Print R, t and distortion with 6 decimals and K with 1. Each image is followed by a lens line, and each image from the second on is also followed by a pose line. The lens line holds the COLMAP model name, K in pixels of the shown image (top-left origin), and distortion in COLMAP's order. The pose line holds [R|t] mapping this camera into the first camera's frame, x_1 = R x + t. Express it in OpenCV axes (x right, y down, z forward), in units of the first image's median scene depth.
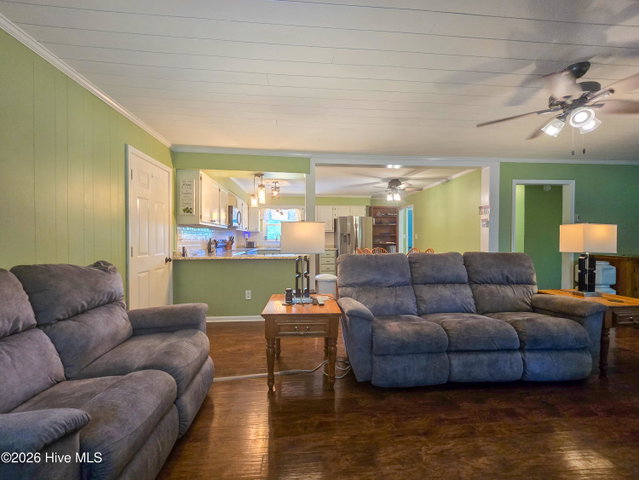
lens RADIAL K [[254.0, 0, 319.5], [0, 254.0, 240.0], [0, 0, 1]] dist [0.000593, -0.000014]
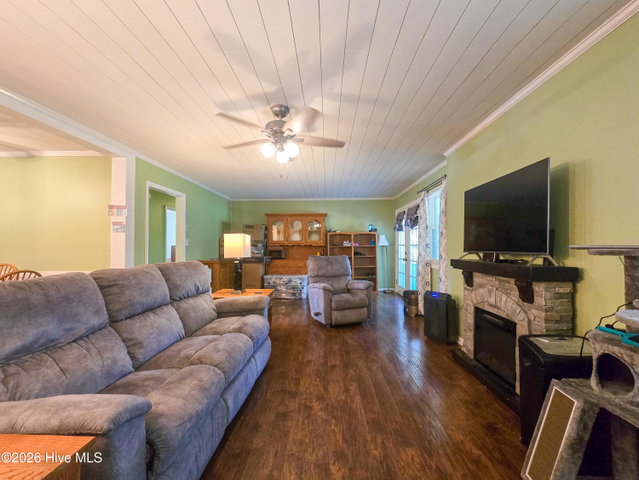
lens RADIAL K [[280.6, 0, 319.5], [0, 280.6, 240.0], [0, 0, 1]] dist [0.000446, 0.000107]
pose [[0.108360, 0.023323, 0.993838, -0.224326], [0.015058, 0.999572, -0.025100, 0.006238], [-0.993998, 0.017685, 0.107963, 0.454361]]
